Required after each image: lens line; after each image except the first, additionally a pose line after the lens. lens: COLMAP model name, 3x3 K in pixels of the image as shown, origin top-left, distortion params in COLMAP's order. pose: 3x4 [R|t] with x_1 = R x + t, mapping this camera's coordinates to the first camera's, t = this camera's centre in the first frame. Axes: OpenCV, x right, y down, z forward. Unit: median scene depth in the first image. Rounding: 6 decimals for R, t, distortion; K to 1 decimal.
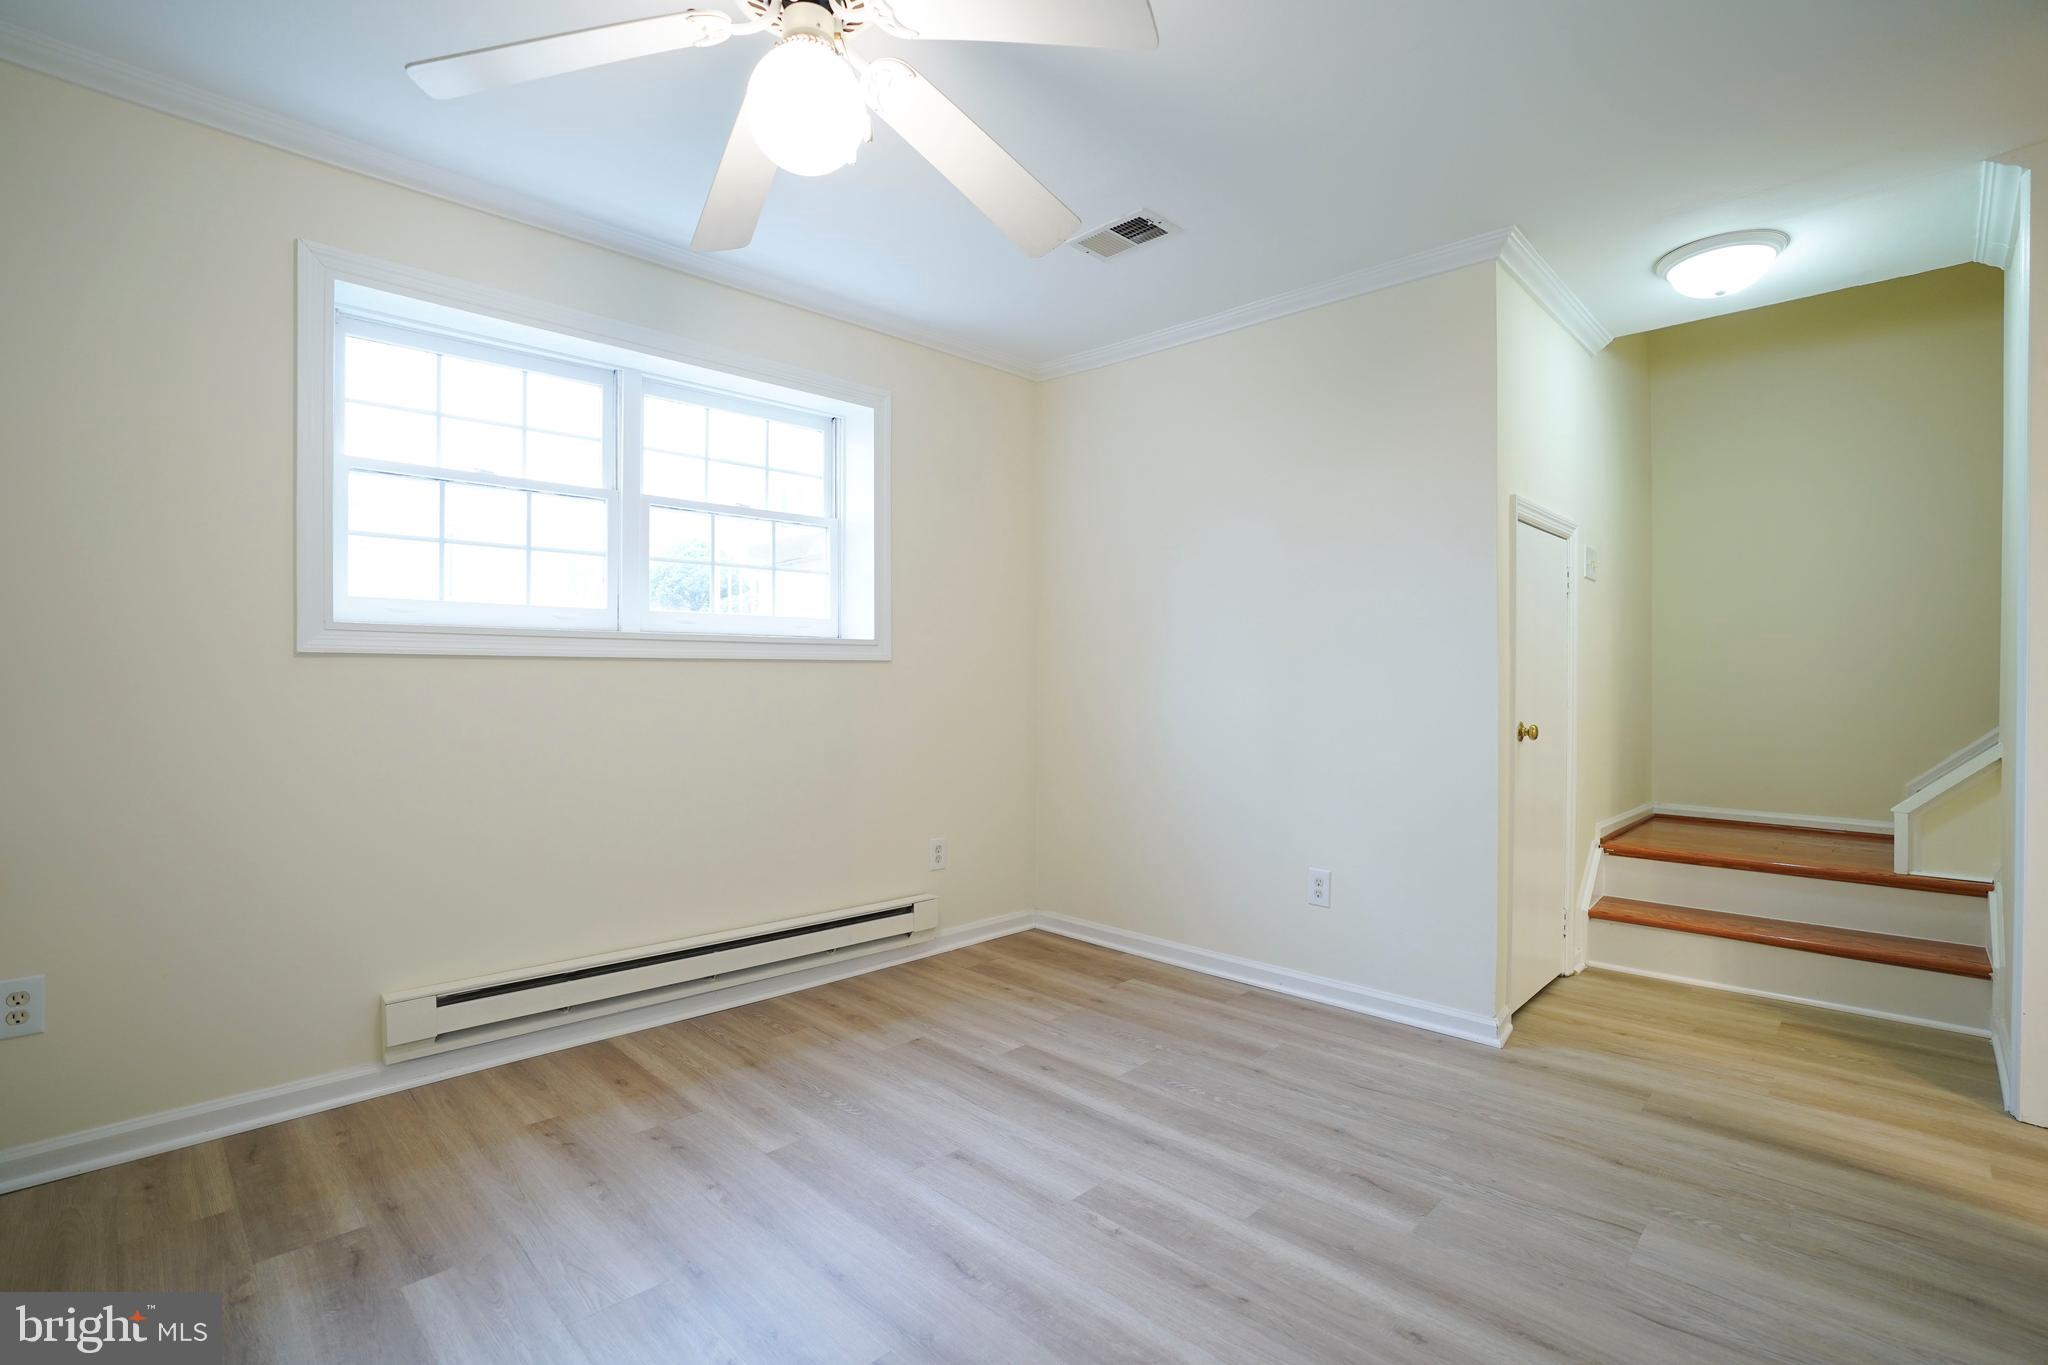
lens RADIAL K [[961.6, 0, 1018.4], [0, 961.6, 679.2], [0, 0, 1]] dist [-0.059140, 0.022280]
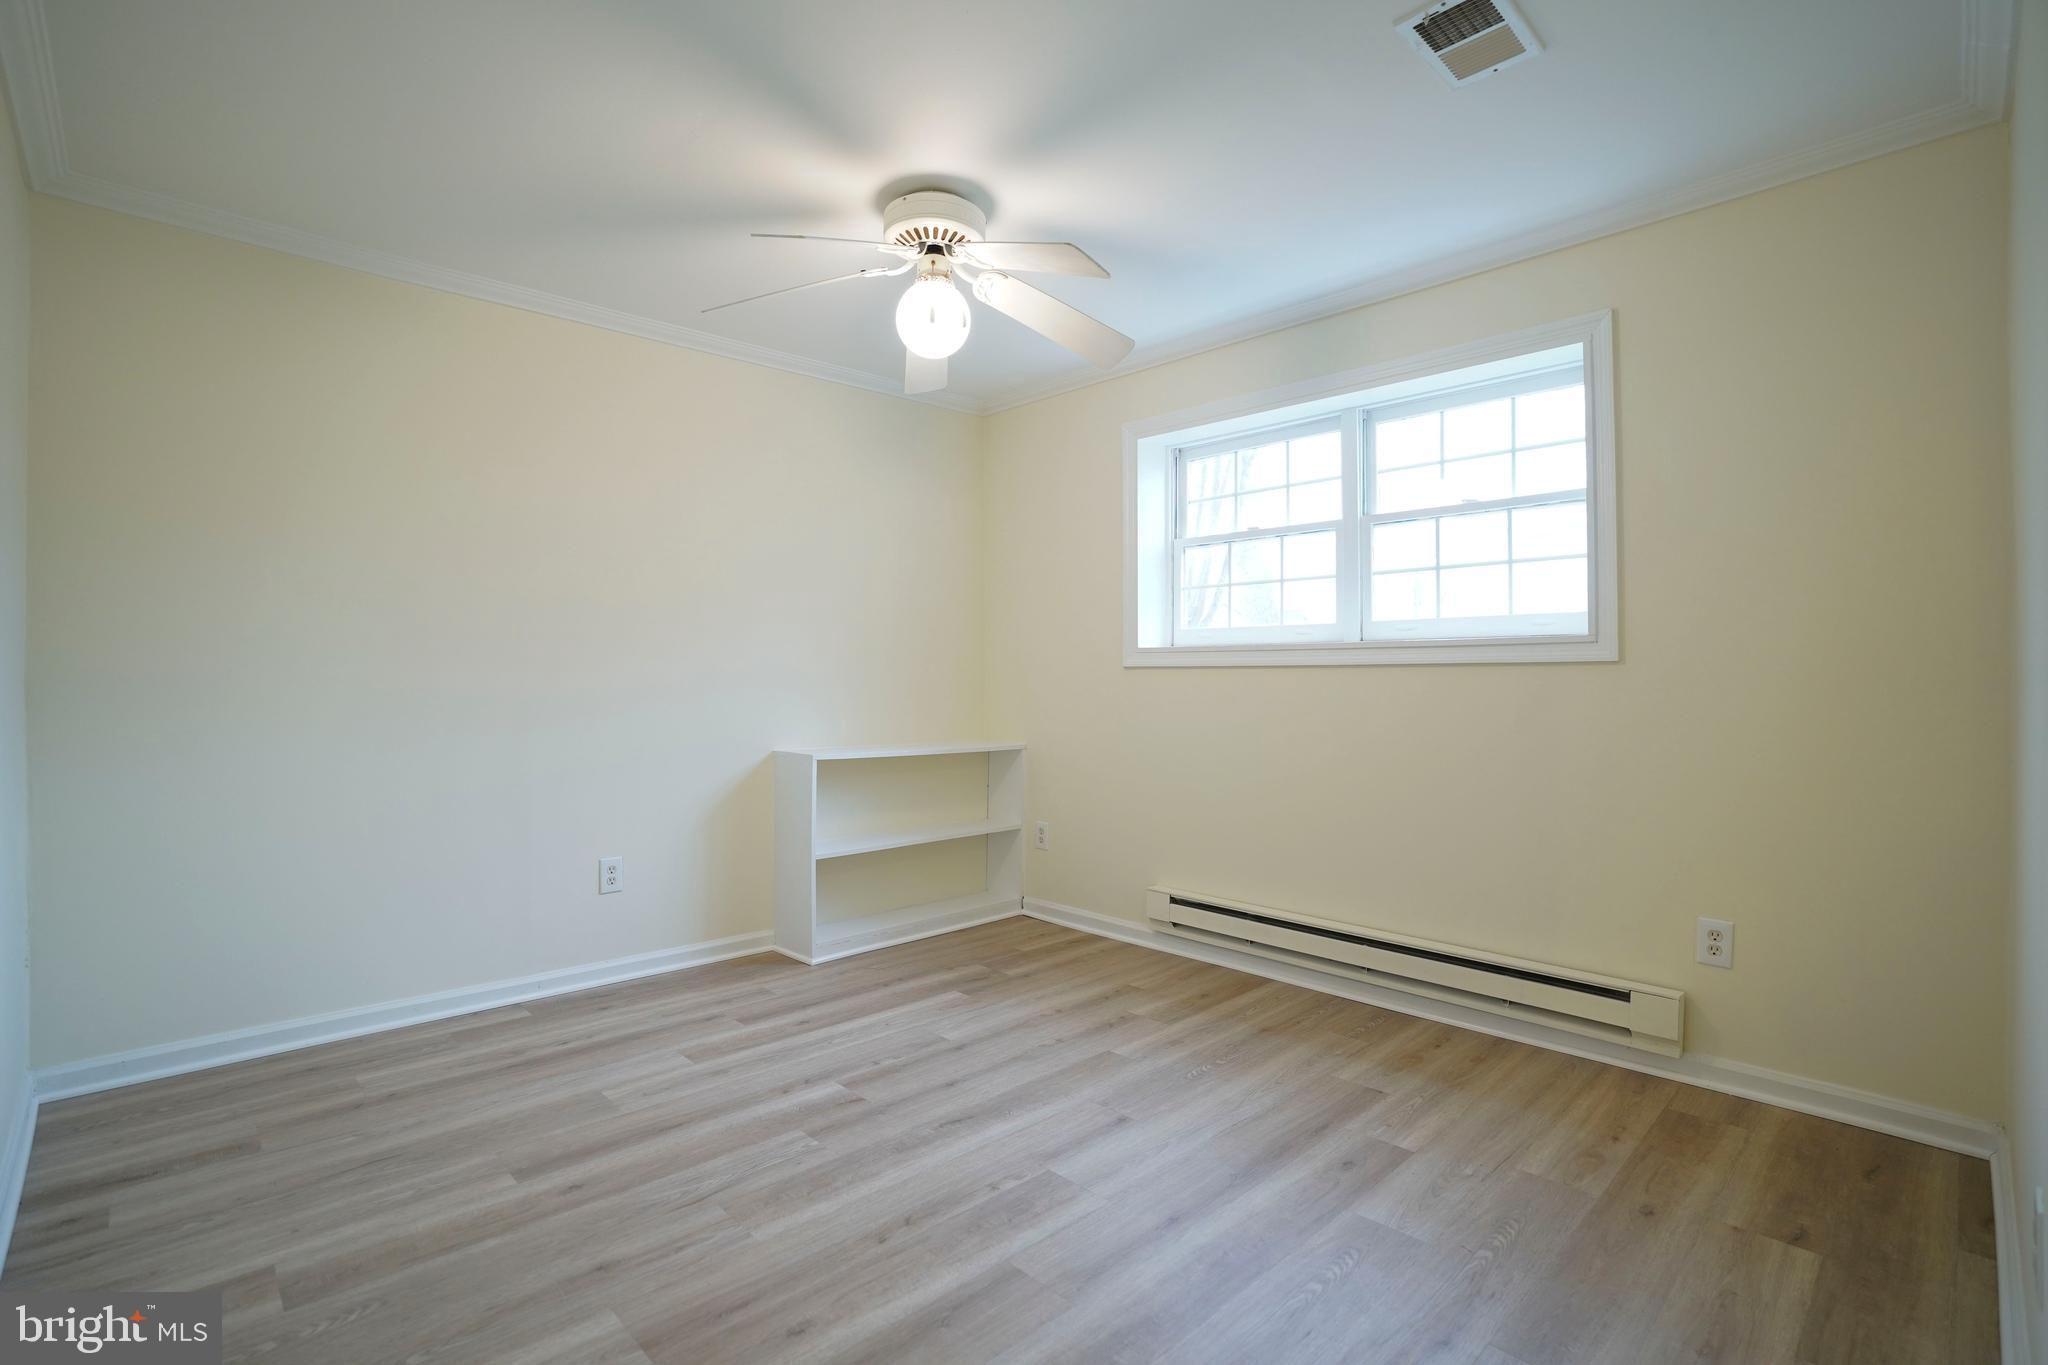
lens RADIAL K [[961.6, 0, 1020.1], [0, 961.6, 674.6], [0, 0, 1]] dist [-0.059140, 0.022280]
pose [[-0.033730, -0.010459, -0.999376, 0.978961], [-0.008546, 0.999912, -0.010176, 0.004388], [0.999394, 0.008198, -0.033817, 0.866717]]
